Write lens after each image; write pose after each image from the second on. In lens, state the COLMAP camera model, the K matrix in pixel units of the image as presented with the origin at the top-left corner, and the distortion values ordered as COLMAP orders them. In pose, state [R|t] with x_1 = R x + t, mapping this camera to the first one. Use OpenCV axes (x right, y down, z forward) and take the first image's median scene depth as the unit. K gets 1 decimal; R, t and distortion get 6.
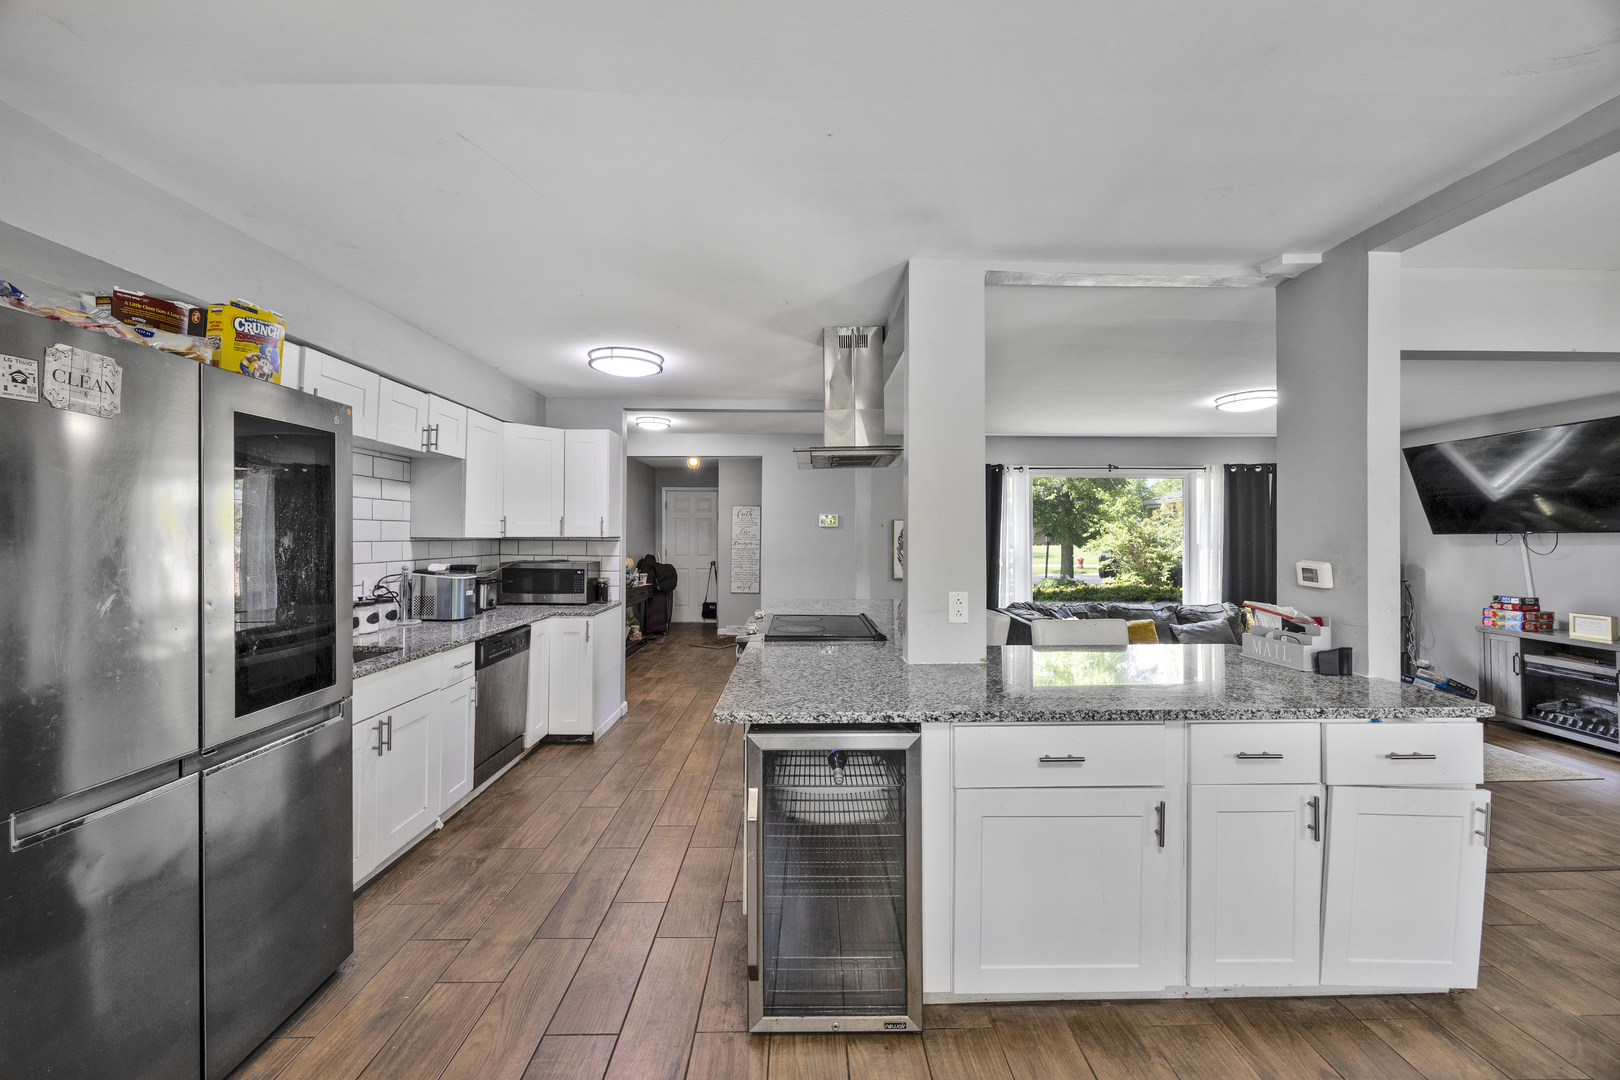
lens RADIAL K [[616.6, 0, 810.0], [0, 616.6, 540.0], [0, 0, 1]] dist [-0.000821, -0.000432]
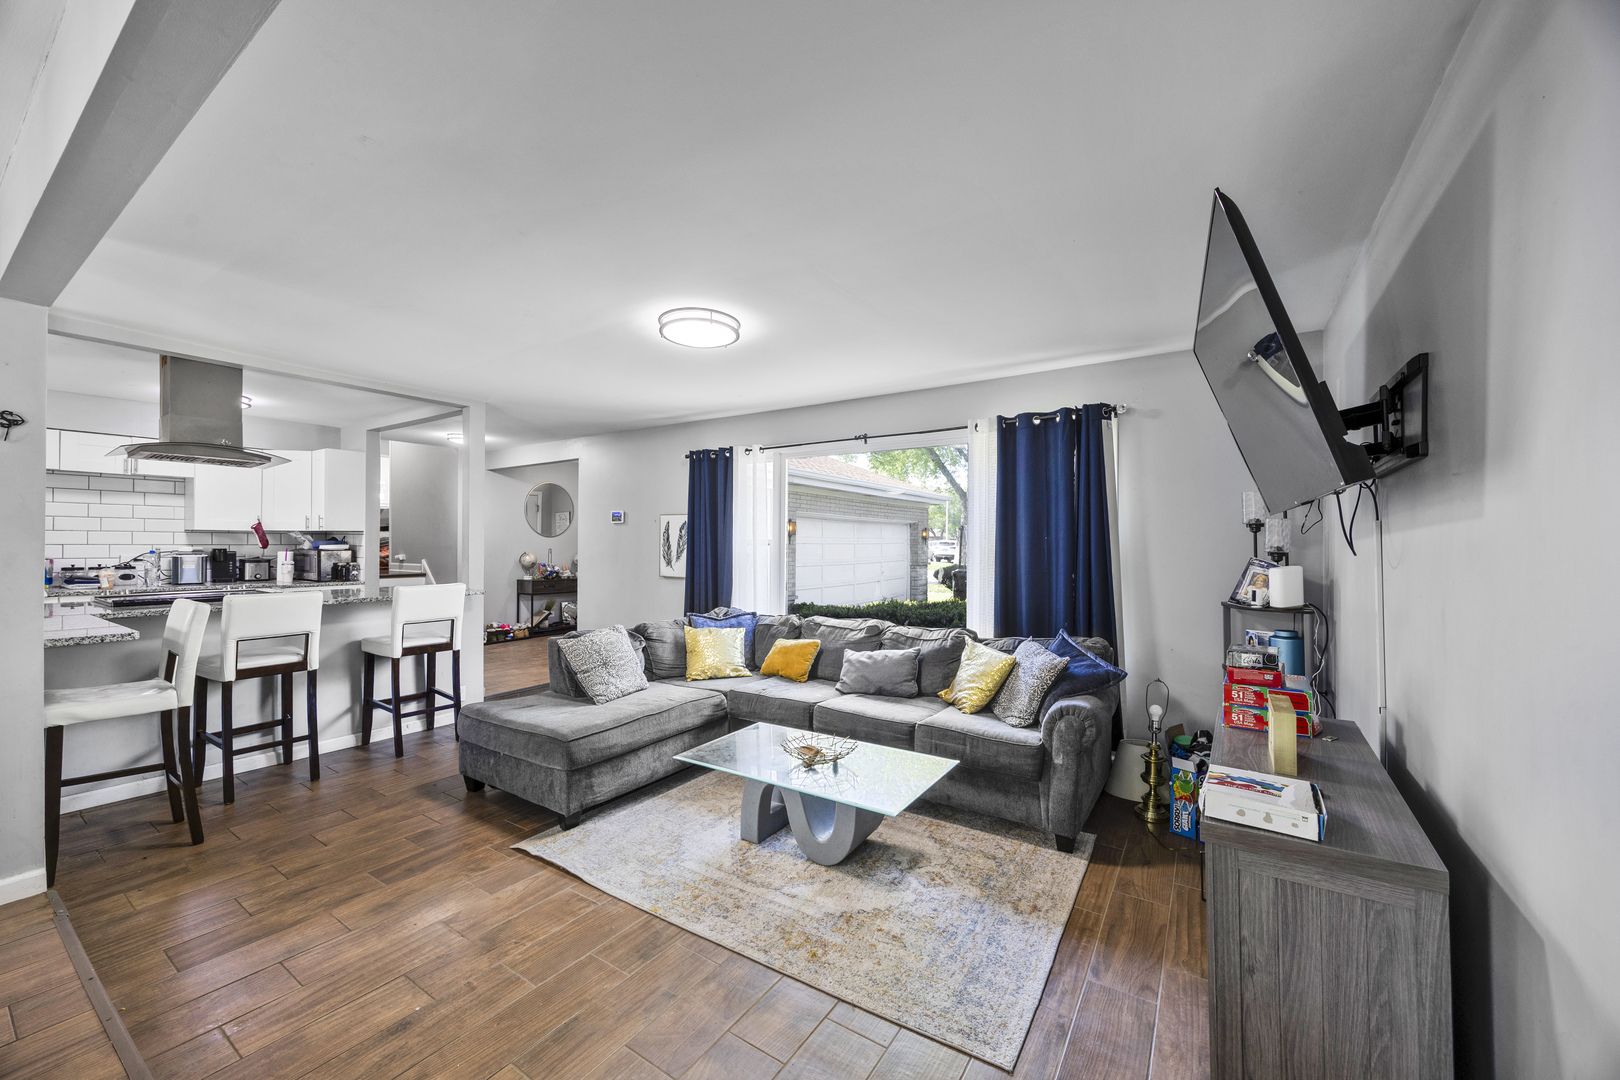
lens RADIAL K [[616.6, 0, 810.0], [0, 616.6, 540.0], [0, 0, 1]] dist [-0.000821, -0.000432]
pose [[0.828454, 0.000200, -0.560058, 1.491971], [-0.004642, 0.999968, -0.006508, 0.023977], [0.560039, 0.007991, 0.828428, 0.585061]]
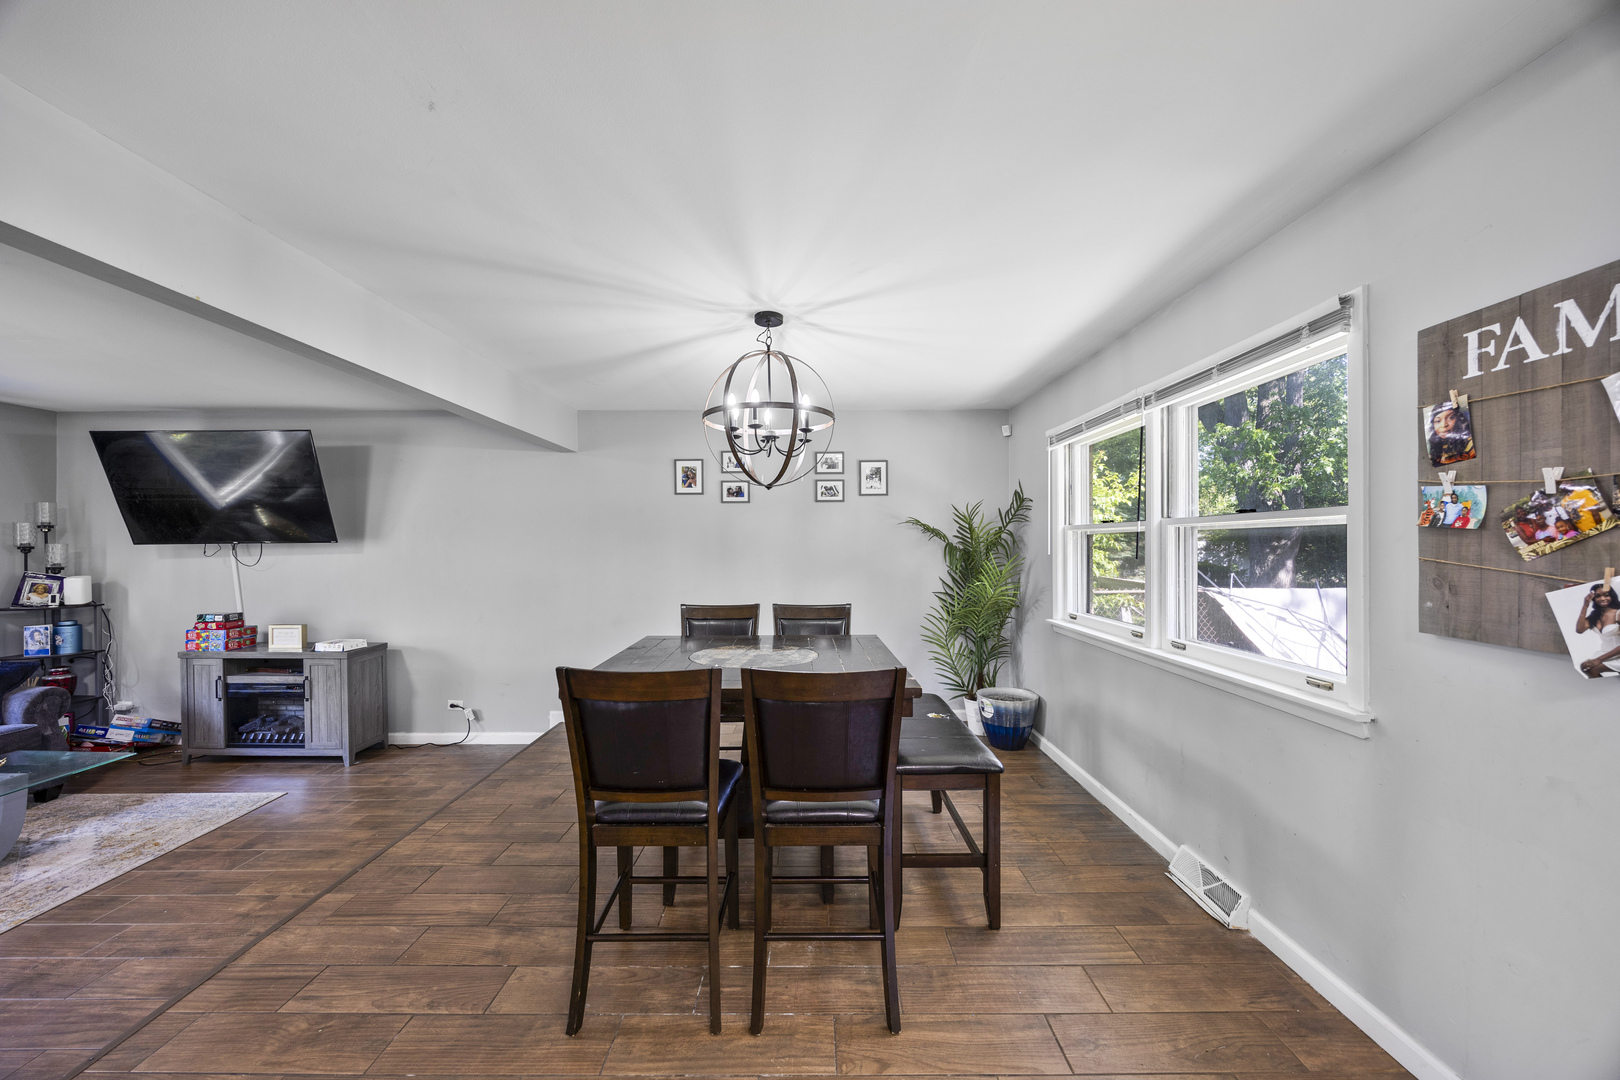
lens RADIAL K [[616.6, 0, 810.0], [0, 616.6, 540.0], [0, 0, 1]] dist [-0.000821, -0.000432]
pose [[0.012413, 0.012427, 0.999846, 0.251270], [0.006073, 0.999903, -0.012503, 0.000241], [-0.999905, 0.006228, 0.012337, 0.119940]]
